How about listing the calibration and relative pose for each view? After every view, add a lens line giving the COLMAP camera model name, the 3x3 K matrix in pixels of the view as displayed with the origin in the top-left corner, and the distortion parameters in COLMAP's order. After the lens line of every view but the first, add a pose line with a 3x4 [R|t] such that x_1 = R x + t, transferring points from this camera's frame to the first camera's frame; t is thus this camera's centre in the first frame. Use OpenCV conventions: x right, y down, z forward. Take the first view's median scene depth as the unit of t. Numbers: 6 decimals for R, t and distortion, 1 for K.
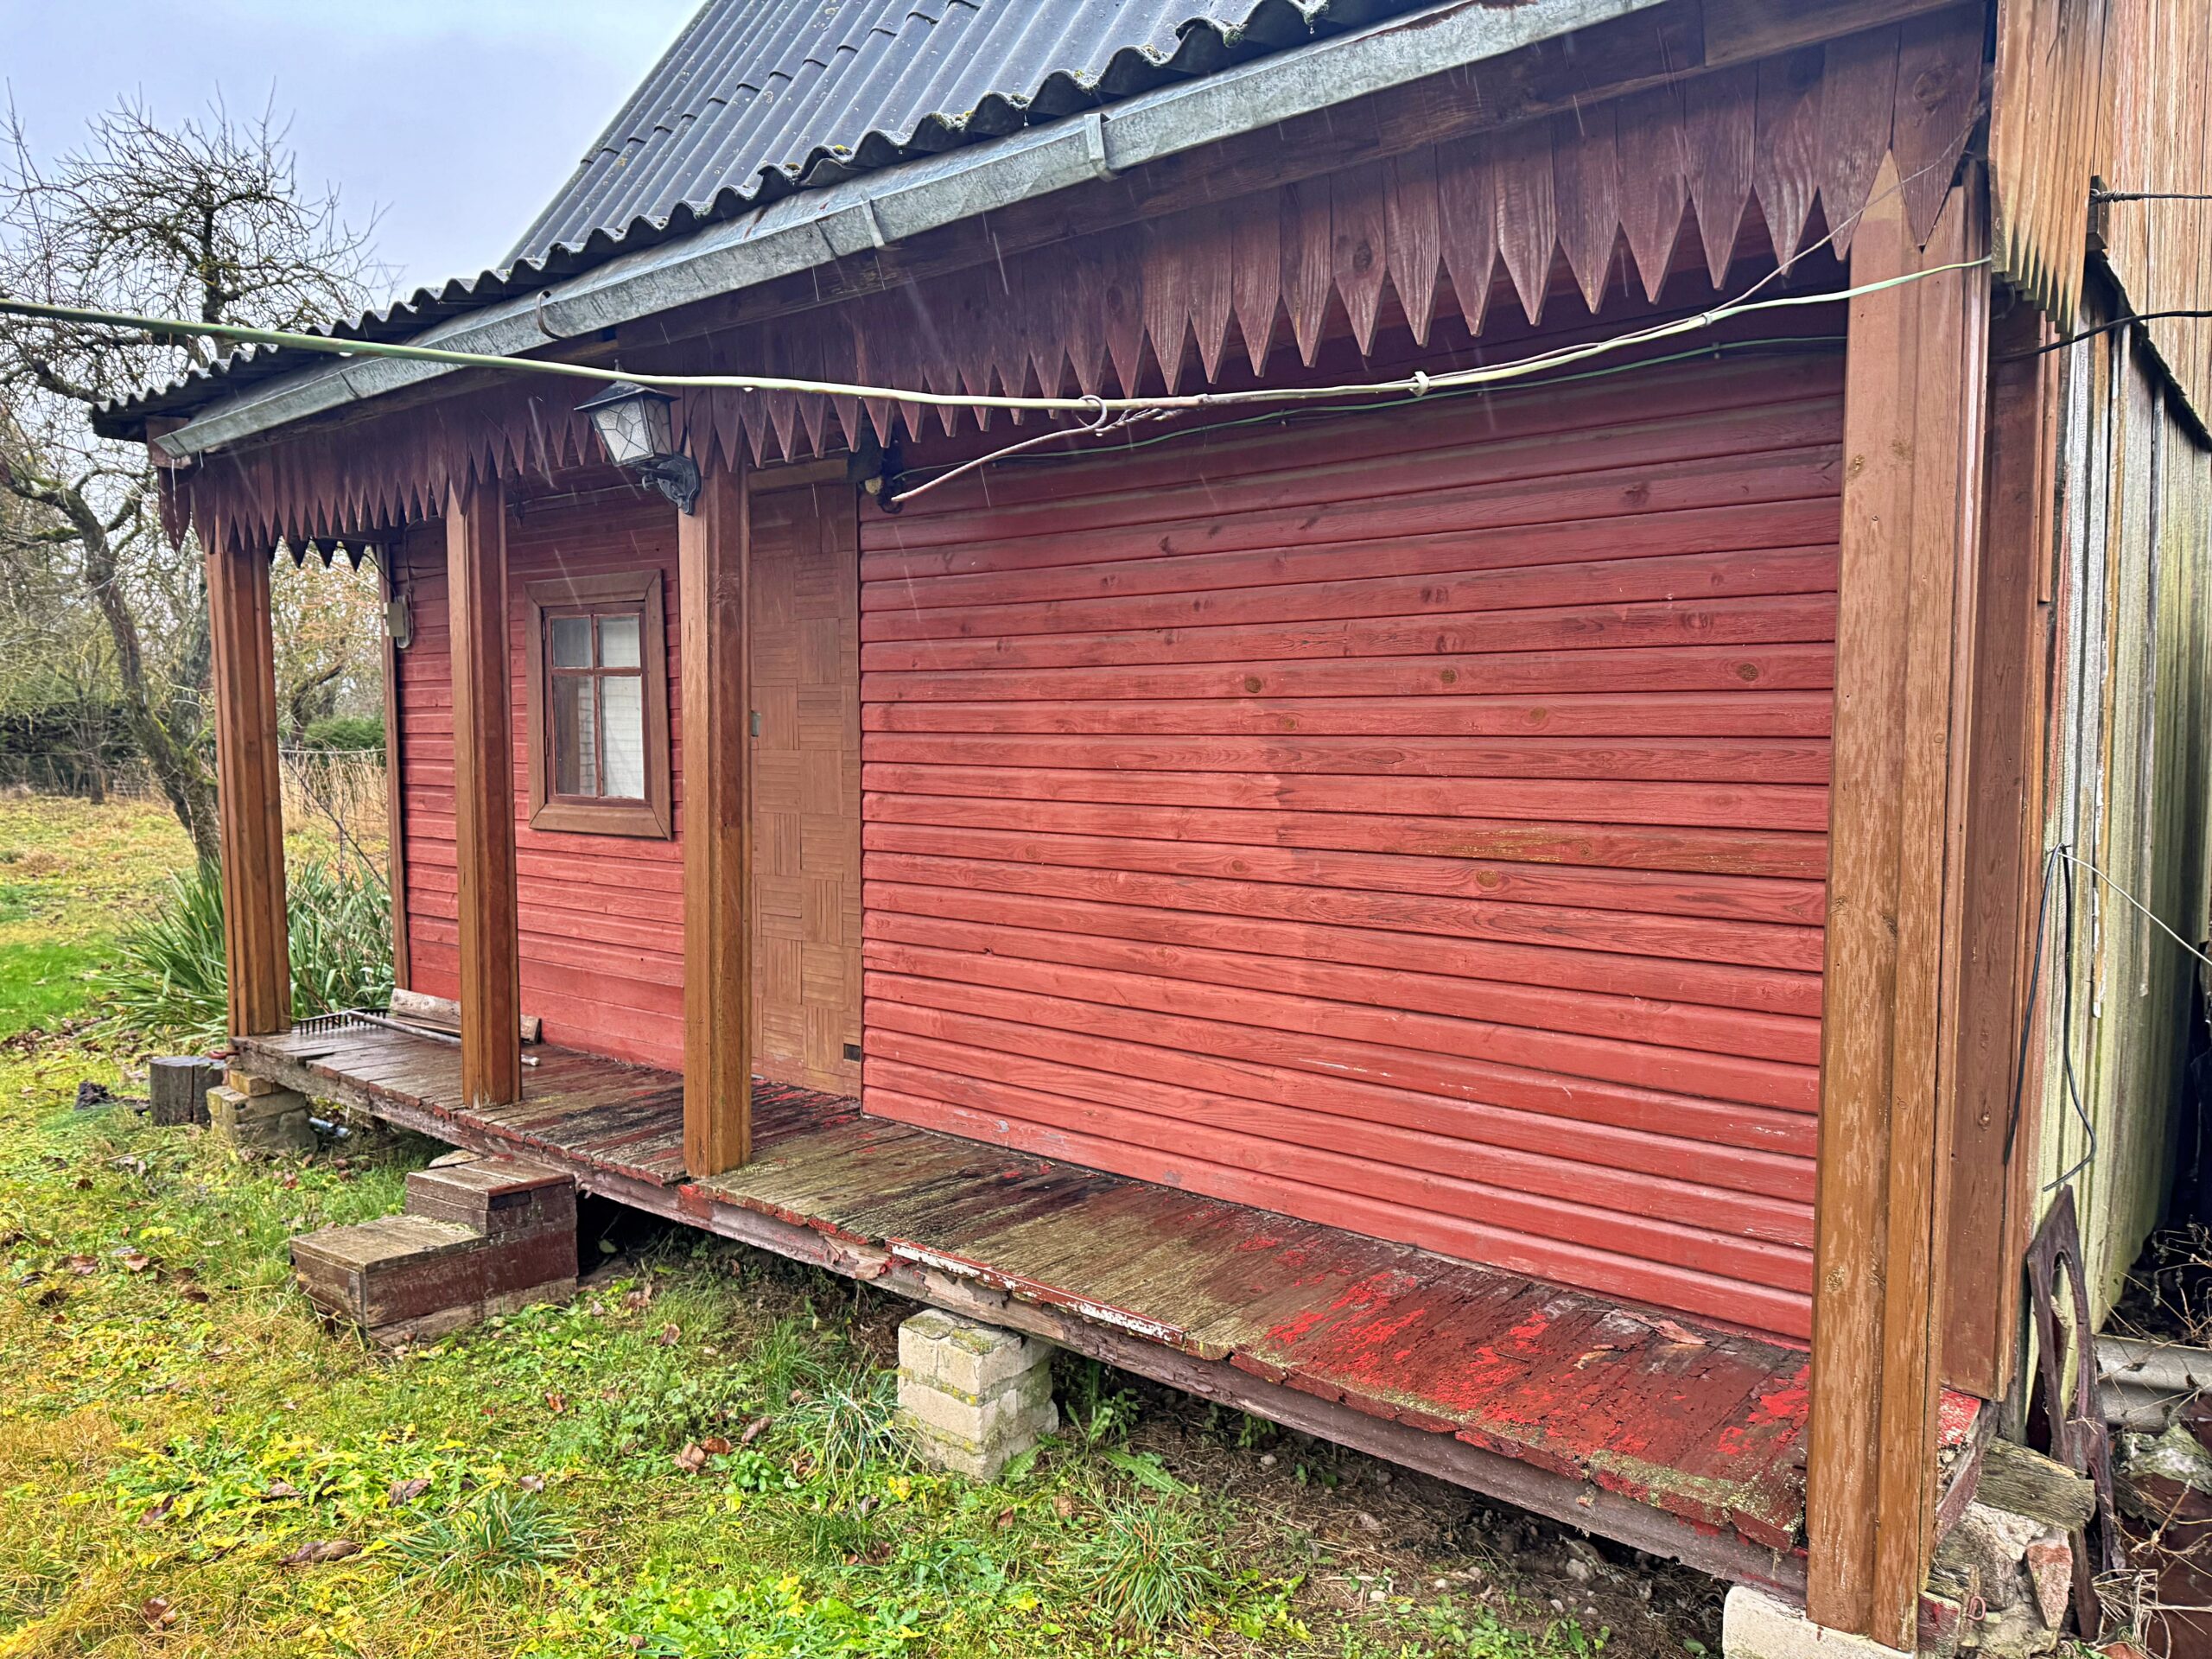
lens RADIAL K [[1539.0, 0, 1113.8], [0, 1539.0, 825.1], [0, 0, 1]] dist [0.129609, -0.198888]
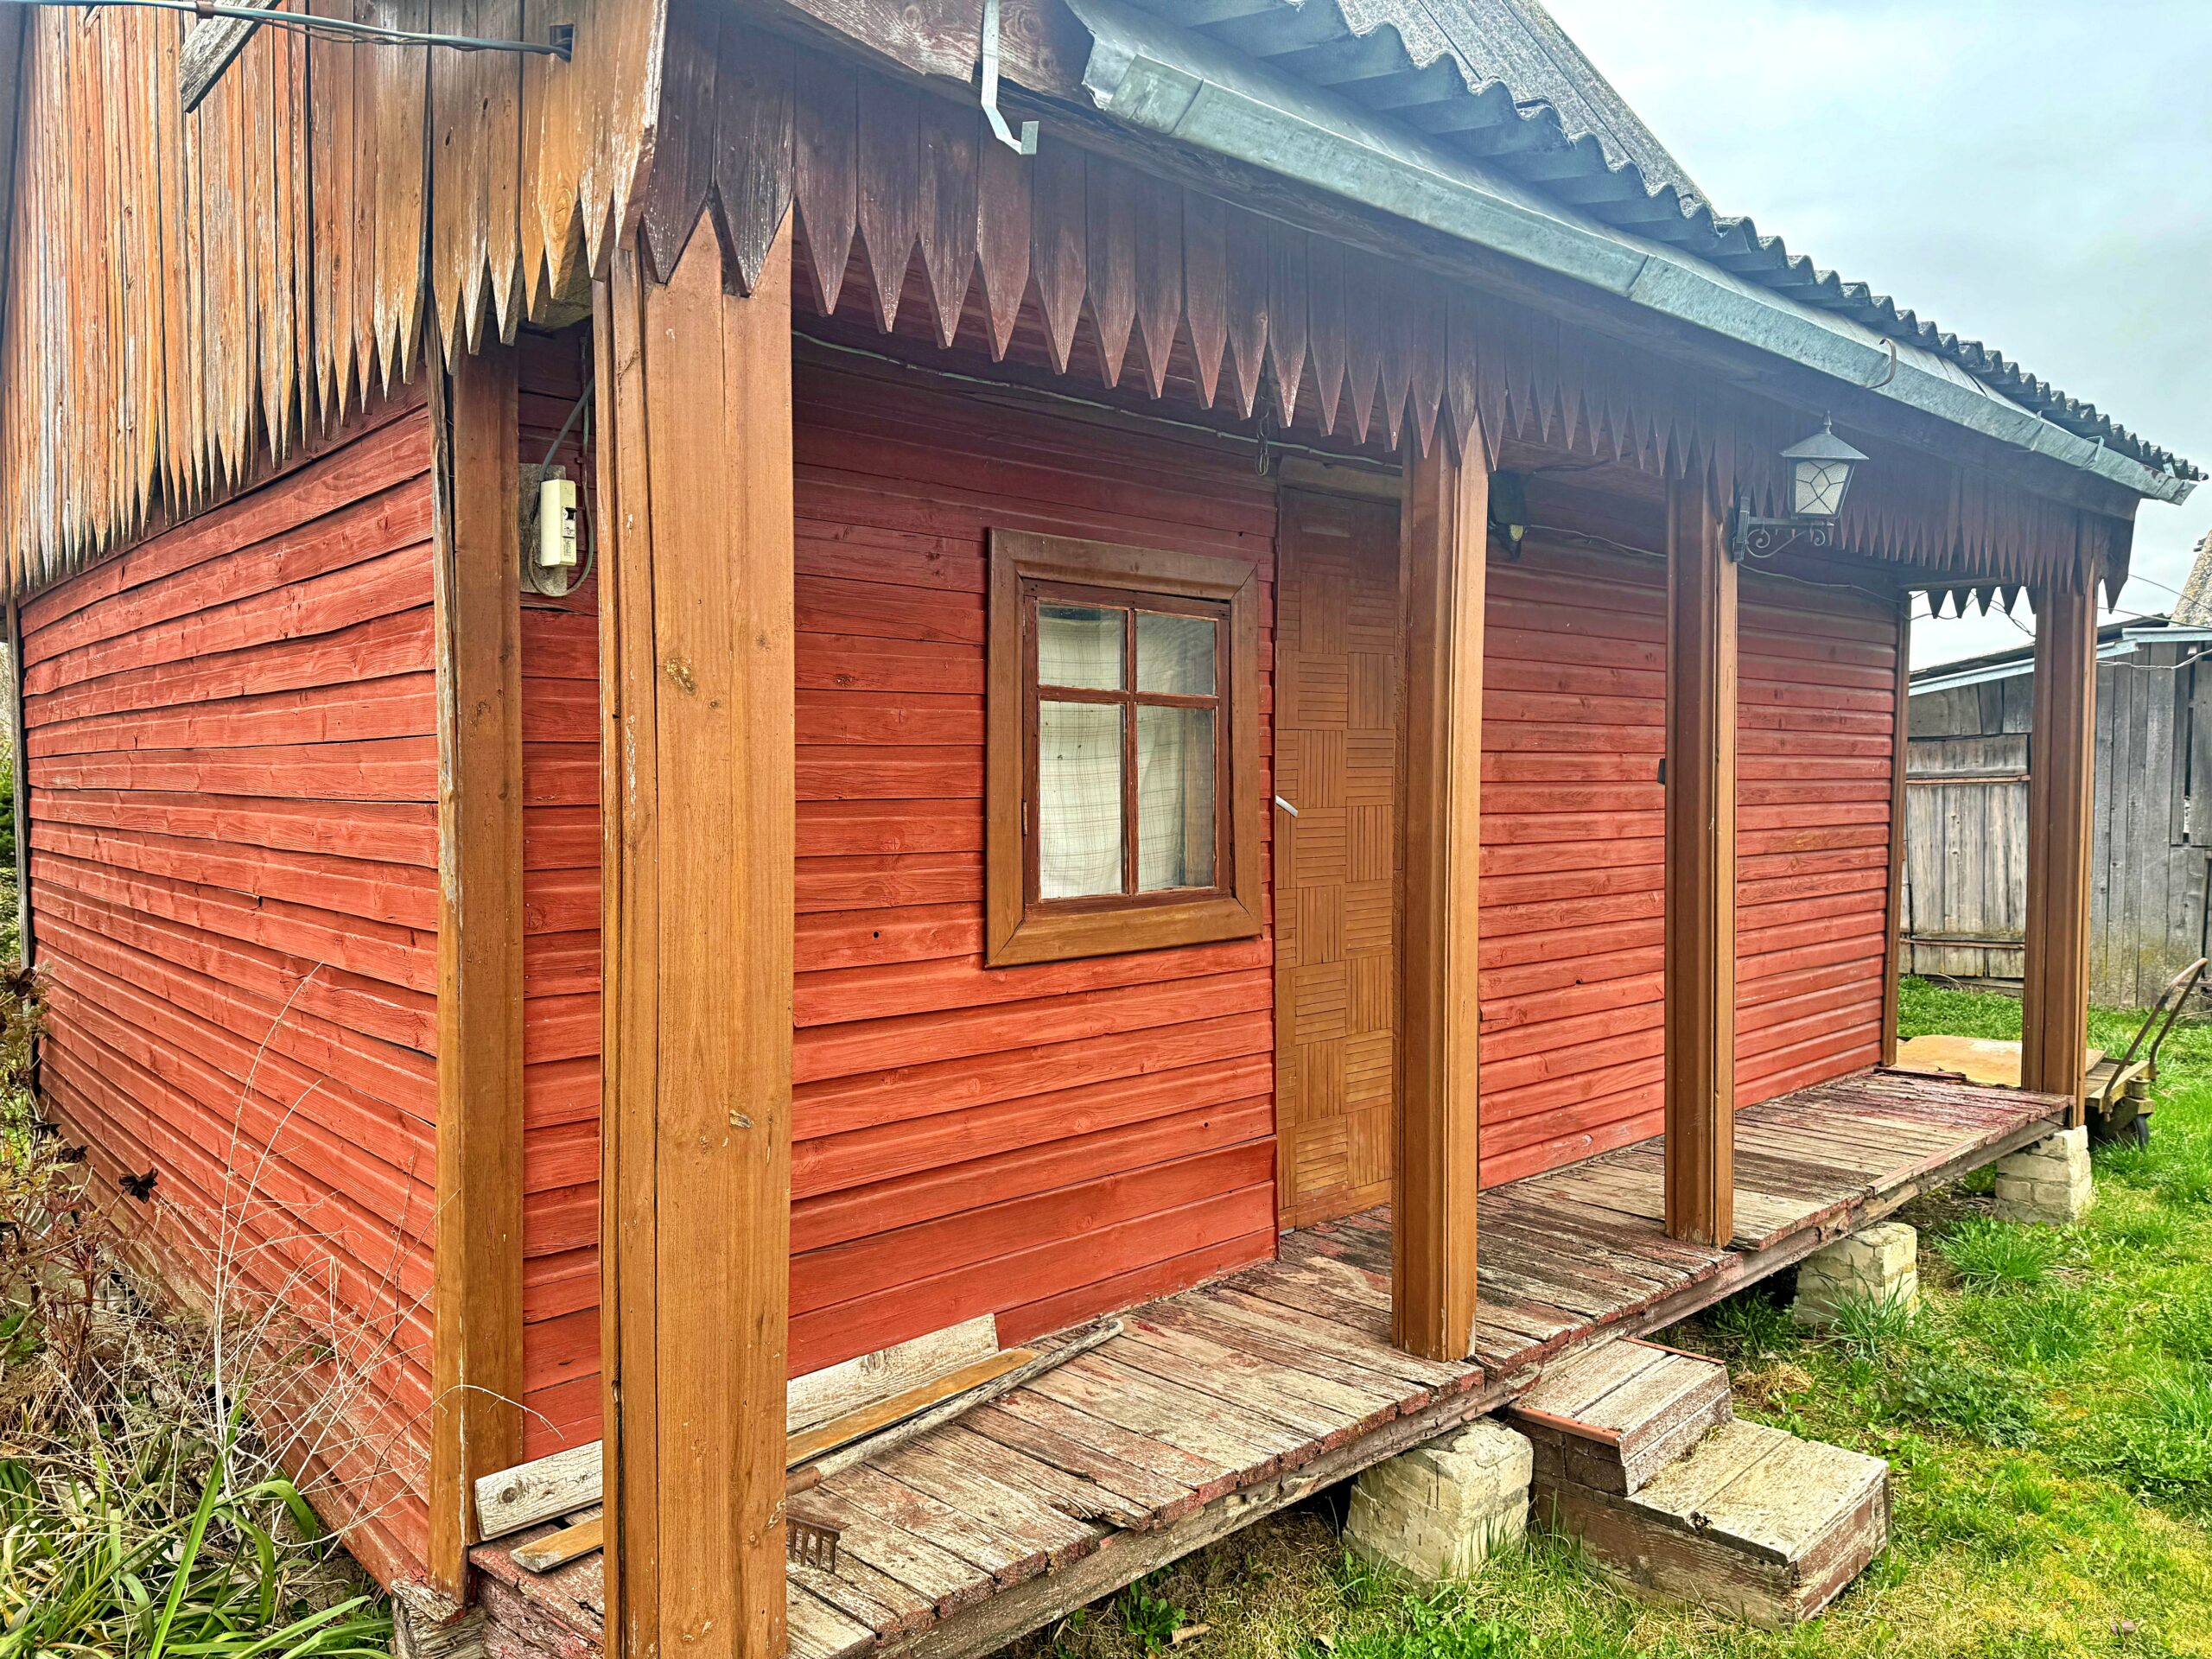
lens RADIAL K [[1539.0, 0, 1113.8], [0, 1539.0, 825.1], [0, 0, 1]] dist [0.129609, -0.198888]
pose [[0.143974, -0.032325, 0.989053, -1.208659], [0.072778, 0.997106, 0.021994, -0.076736], [-0.986902, 0.068815, 0.145910, 1.155525]]
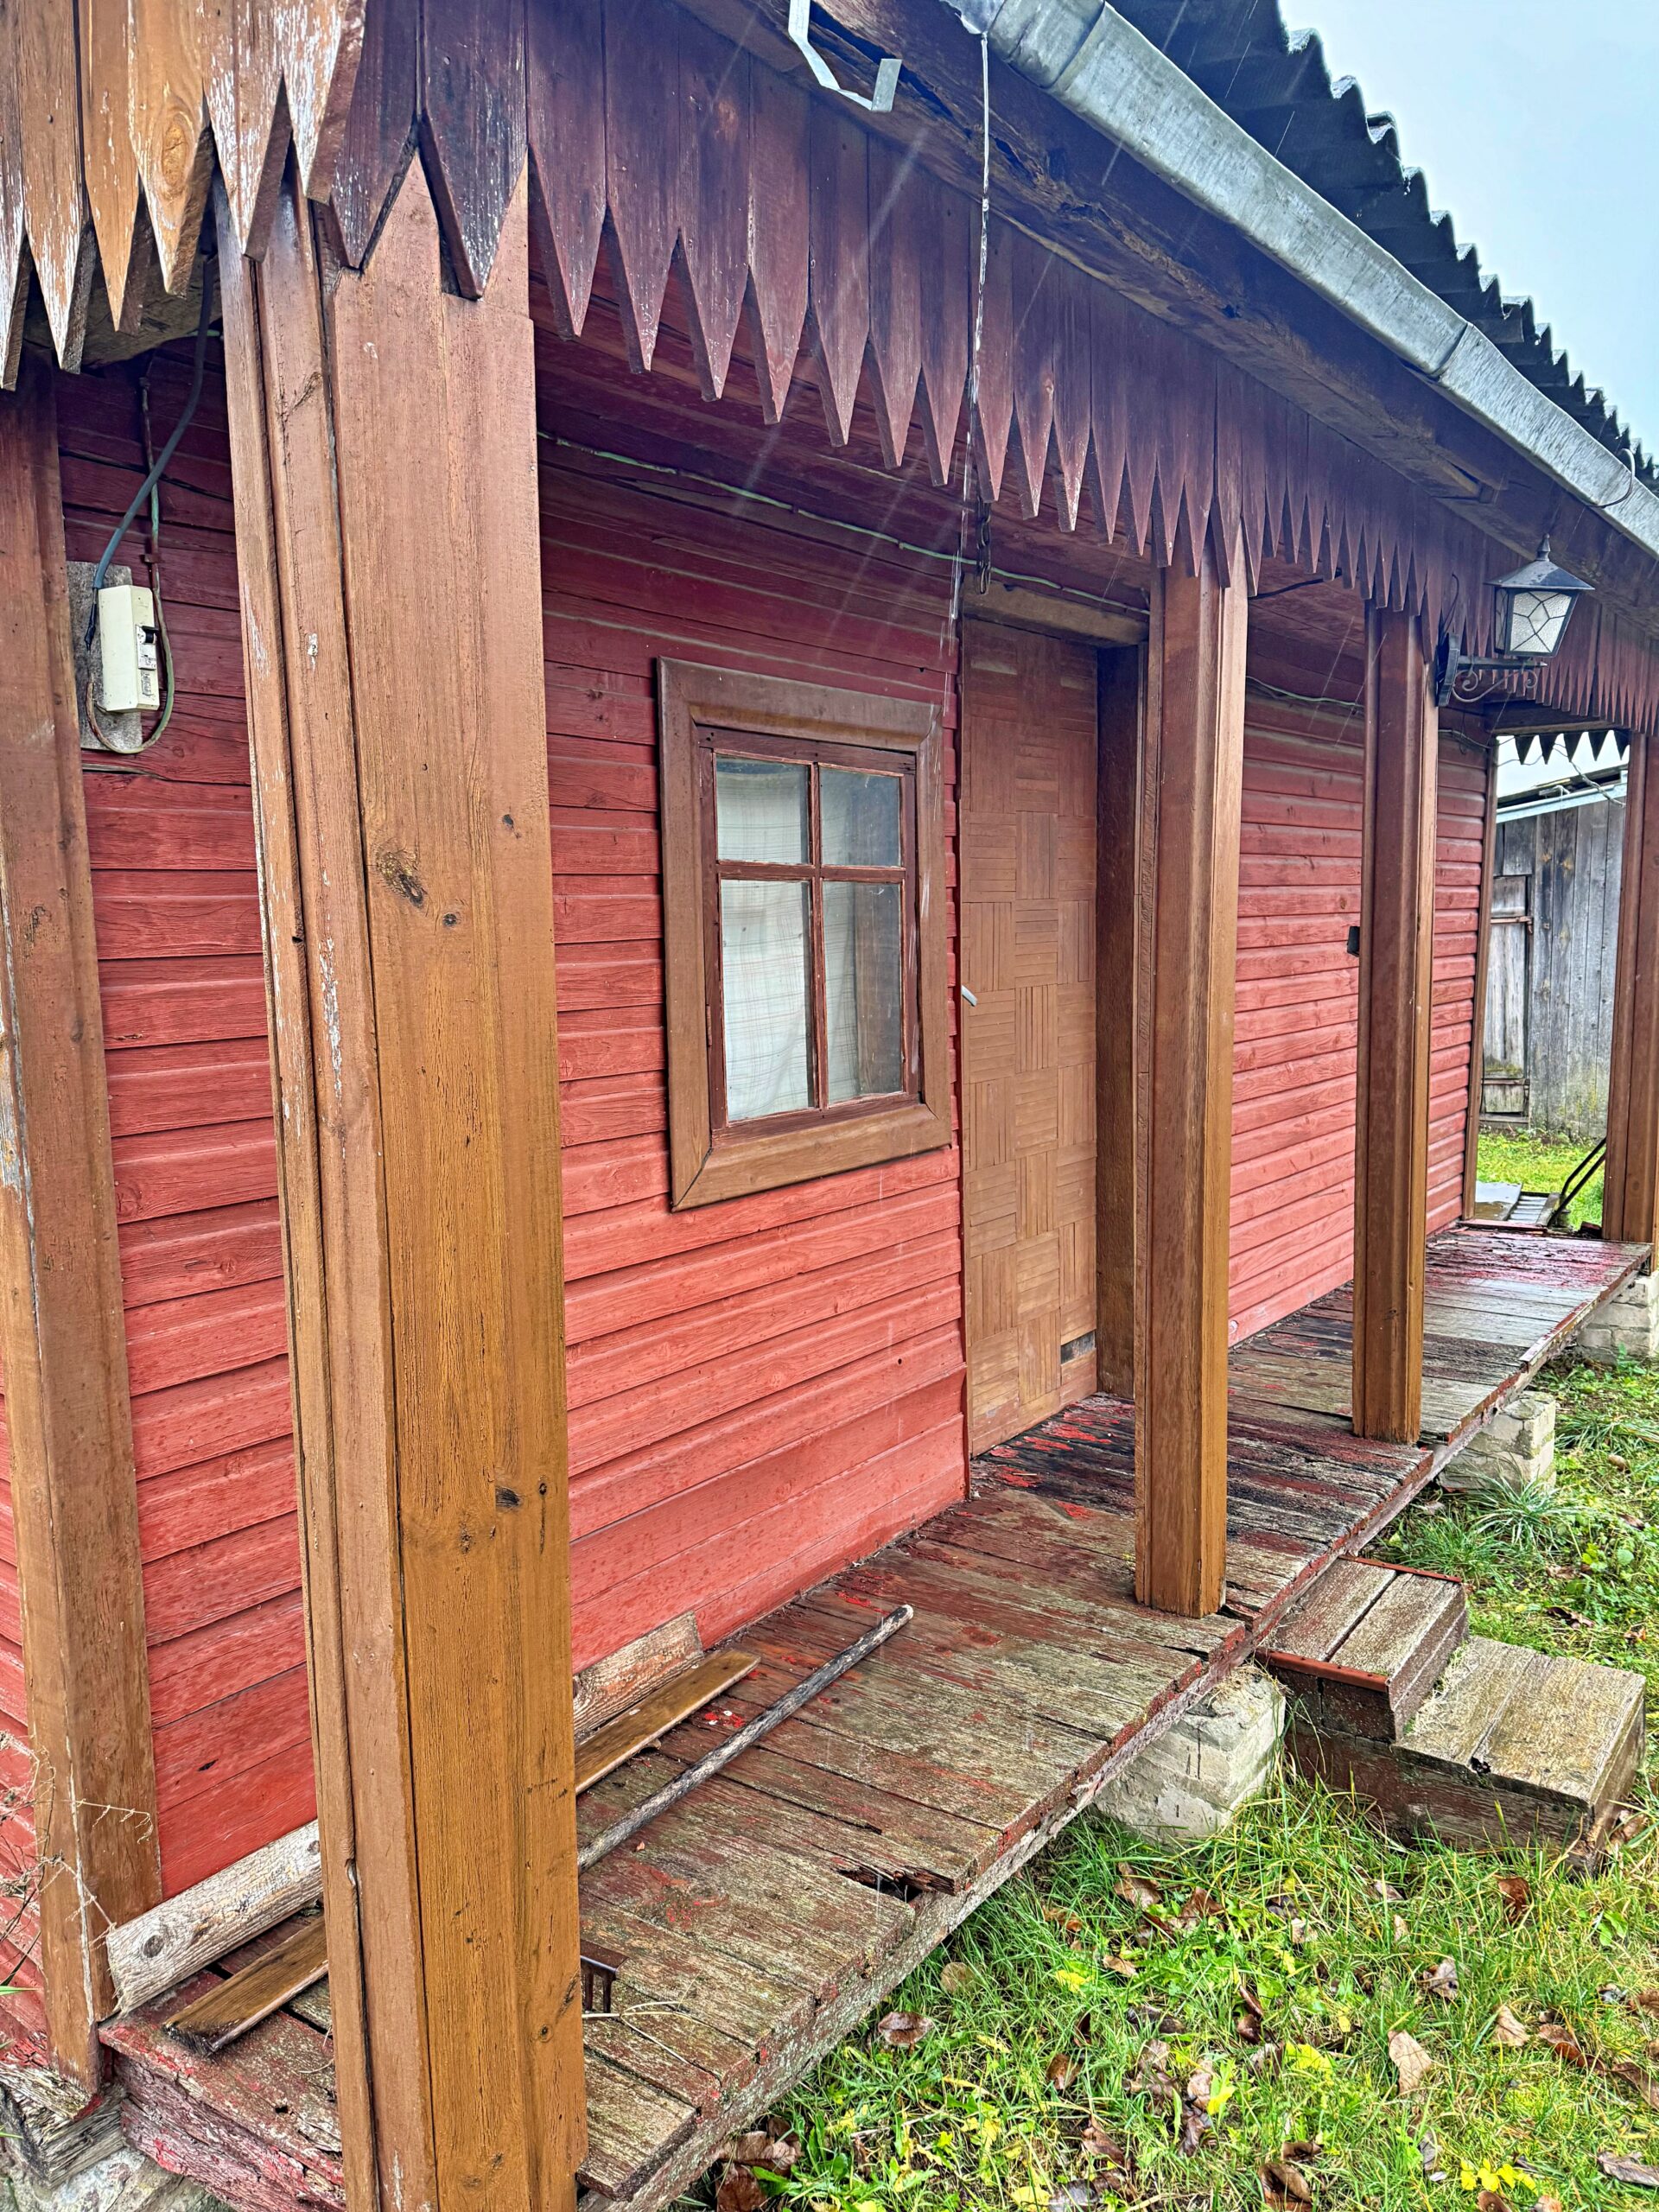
lens RADIAL K [[1550.8, 0, 835.1], [0, 1550.8, 1122.0], [0, 0, 1]] dist [0.070207, -0.061795]
pose [[-0.021483, -0.129369, 0.991364, -1.092115], [0.093094, 0.987026, 0.130820, -0.104634], [-0.995426, 0.095100, -0.009161, 1.265727]]
